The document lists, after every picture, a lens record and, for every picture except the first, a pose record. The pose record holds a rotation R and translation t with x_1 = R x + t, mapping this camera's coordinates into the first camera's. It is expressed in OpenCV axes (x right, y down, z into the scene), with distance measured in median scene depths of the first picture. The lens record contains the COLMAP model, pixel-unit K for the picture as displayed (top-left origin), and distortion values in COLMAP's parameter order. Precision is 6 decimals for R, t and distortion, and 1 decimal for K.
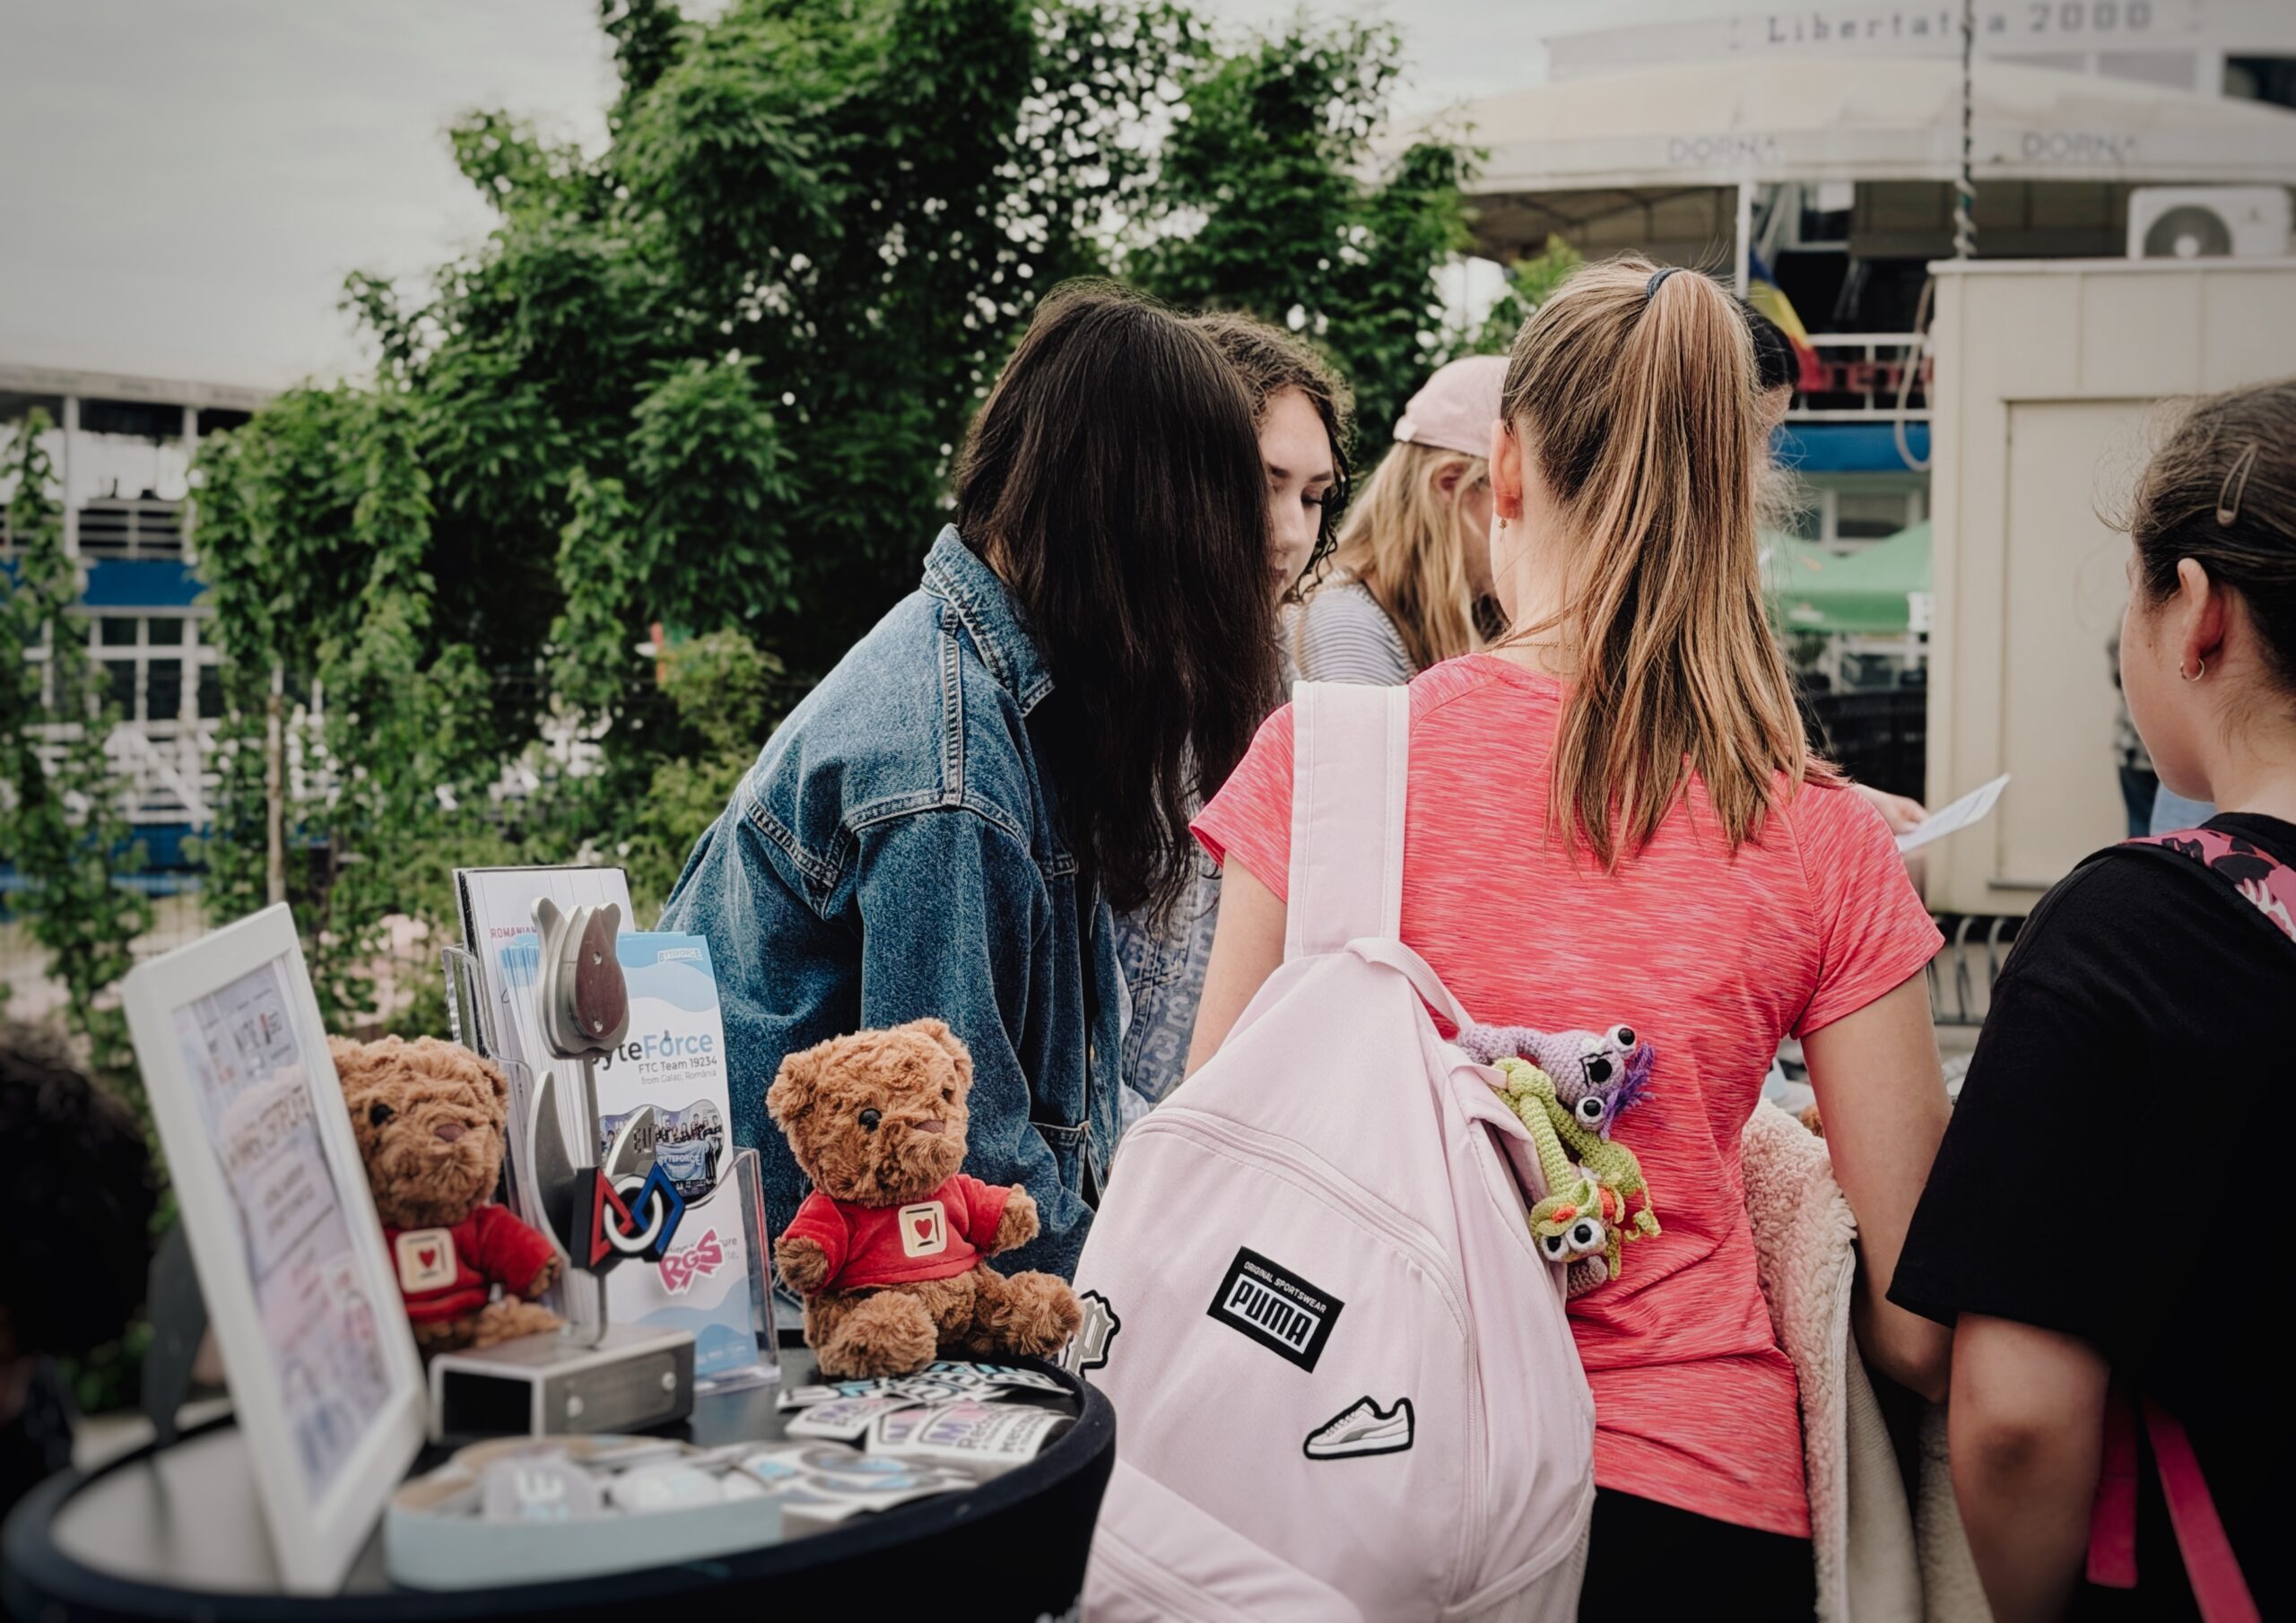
lens RADIAL K [[3960.9, 0, 1148.0], [0, 3960.9, 811.5], [0, 0, 1]] dist [0.168073, -0.095199]
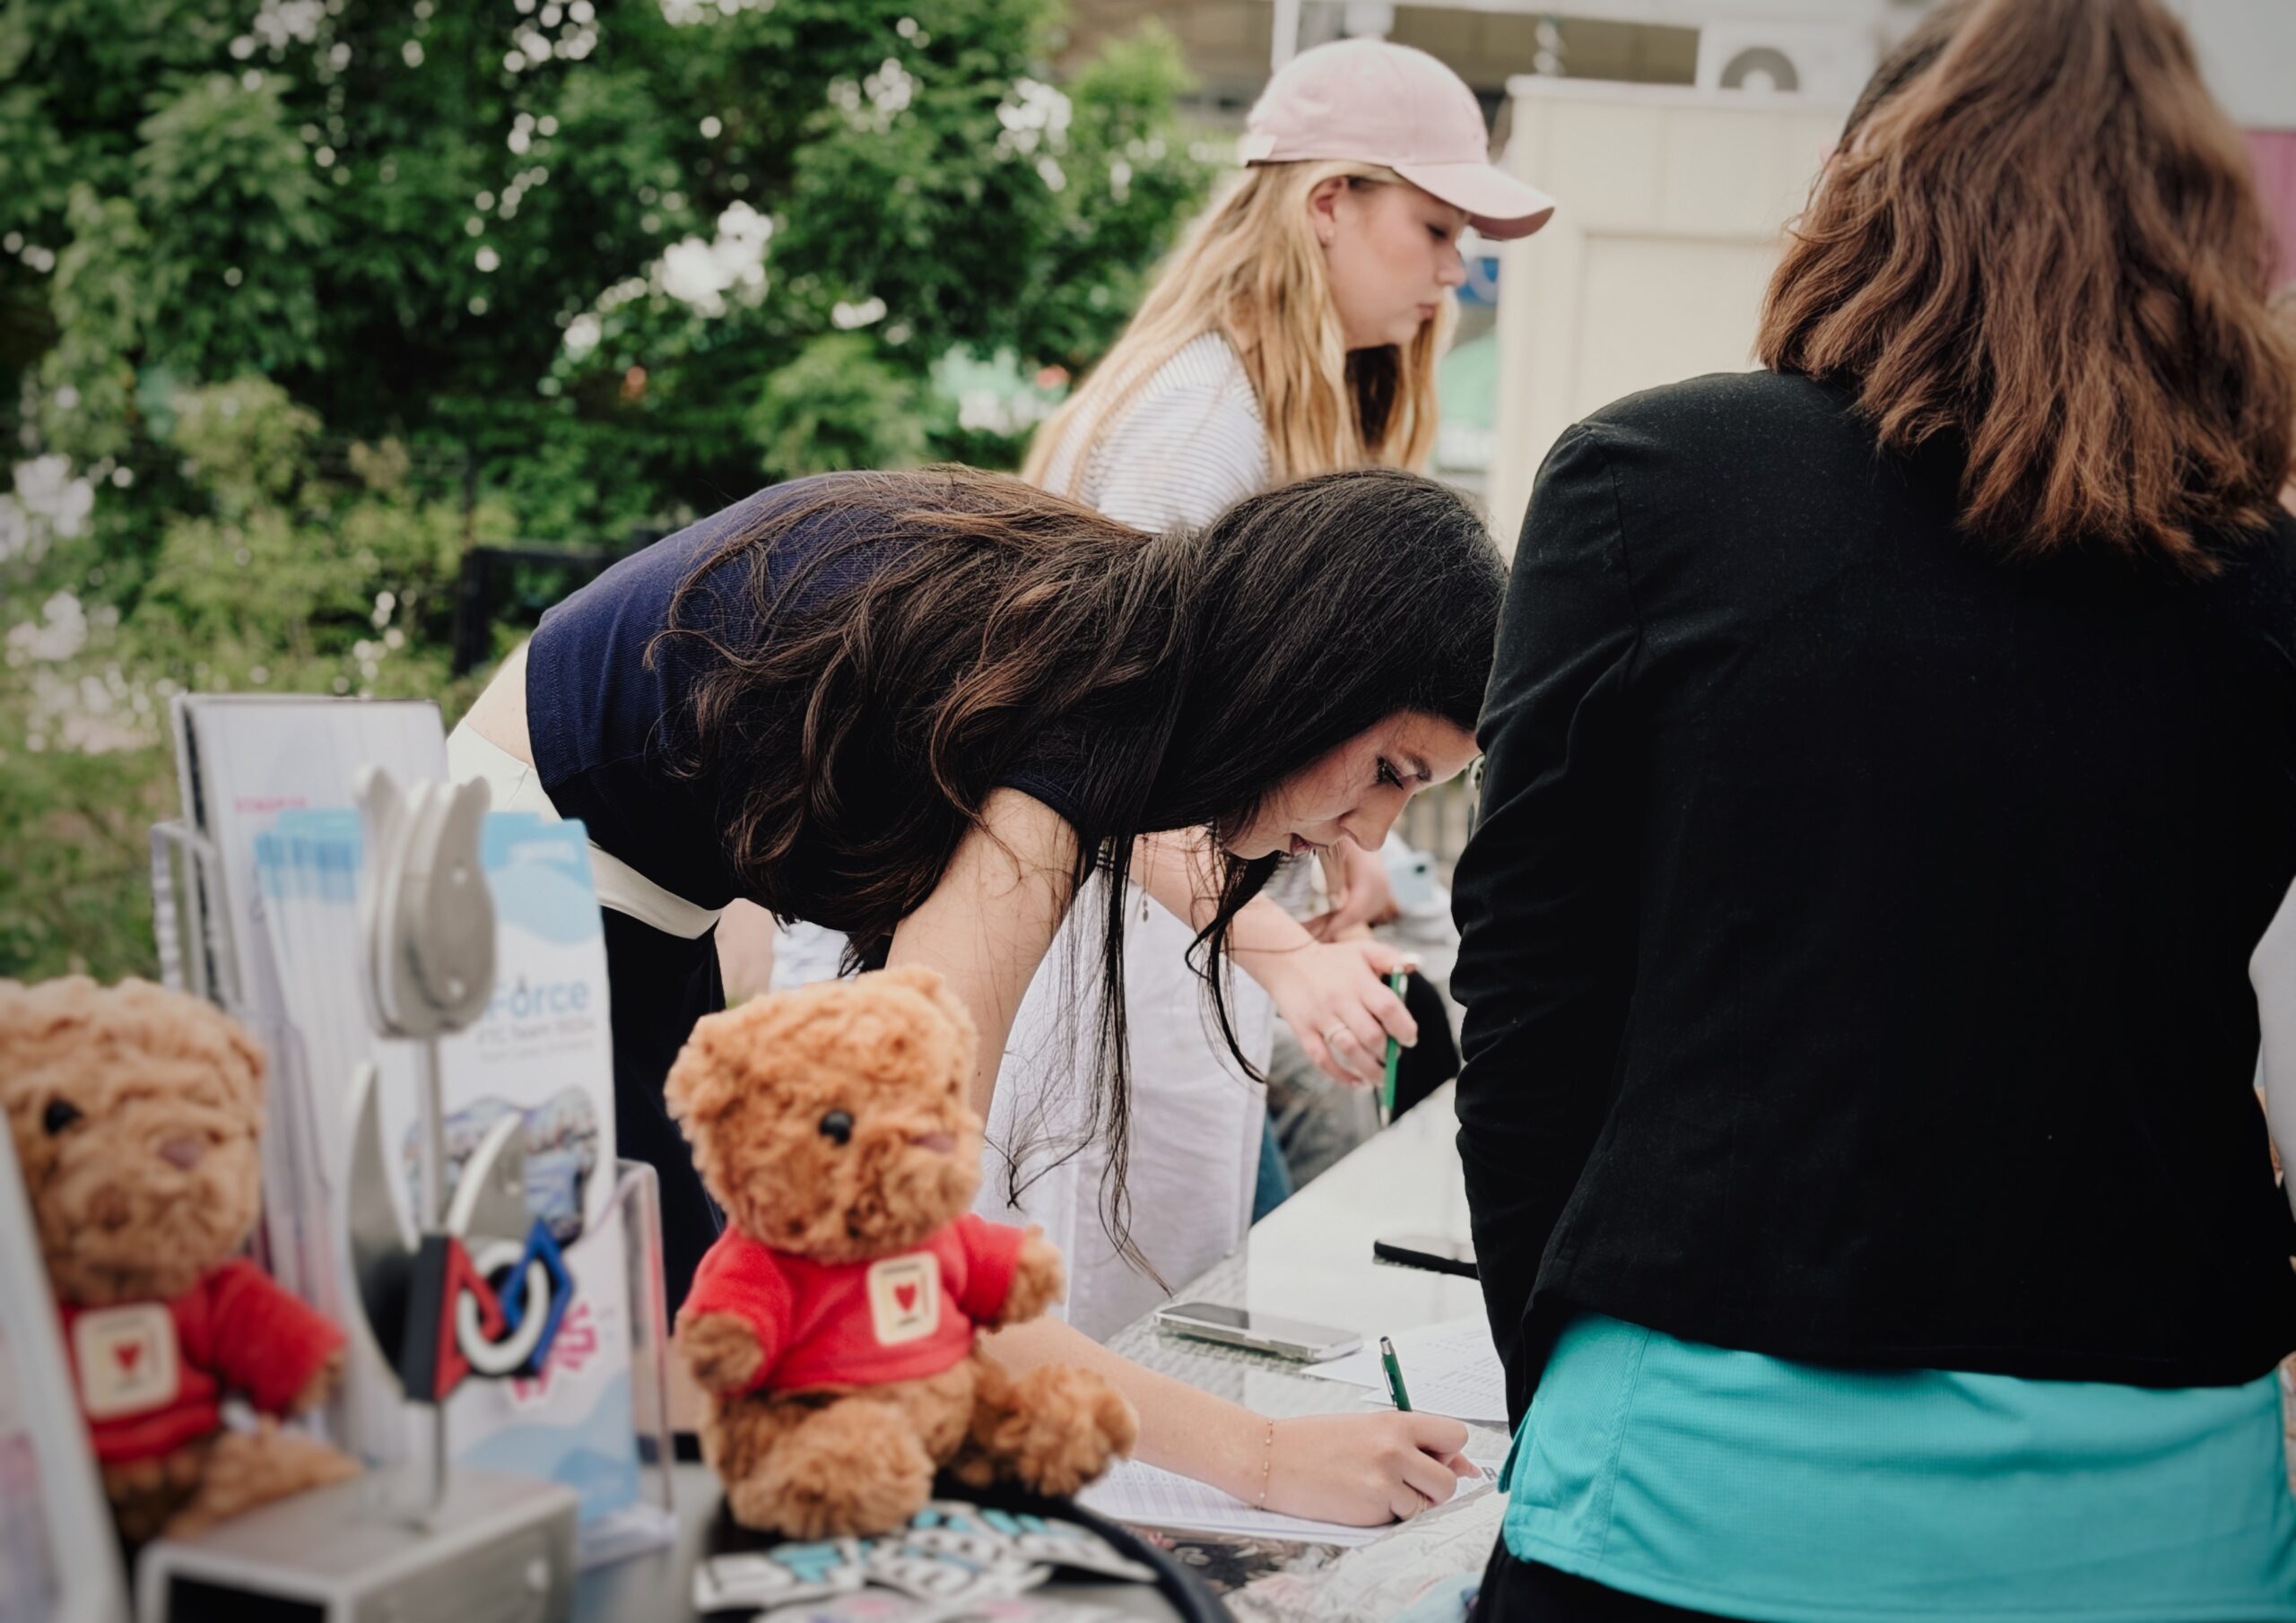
lens RADIAL K [[3960.9, 0, 1148.0], [0, 3960.9, 811.5], [0, 0, 1]] dist [0.168073, -0.095199]
pose [[0.990140, 0.045010, 0.132654, -0.107057], [-0.051573, 0.997588, 0.046461, -0.004271], [-0.130243, -0.052845, 0.990073, 0.371936]]
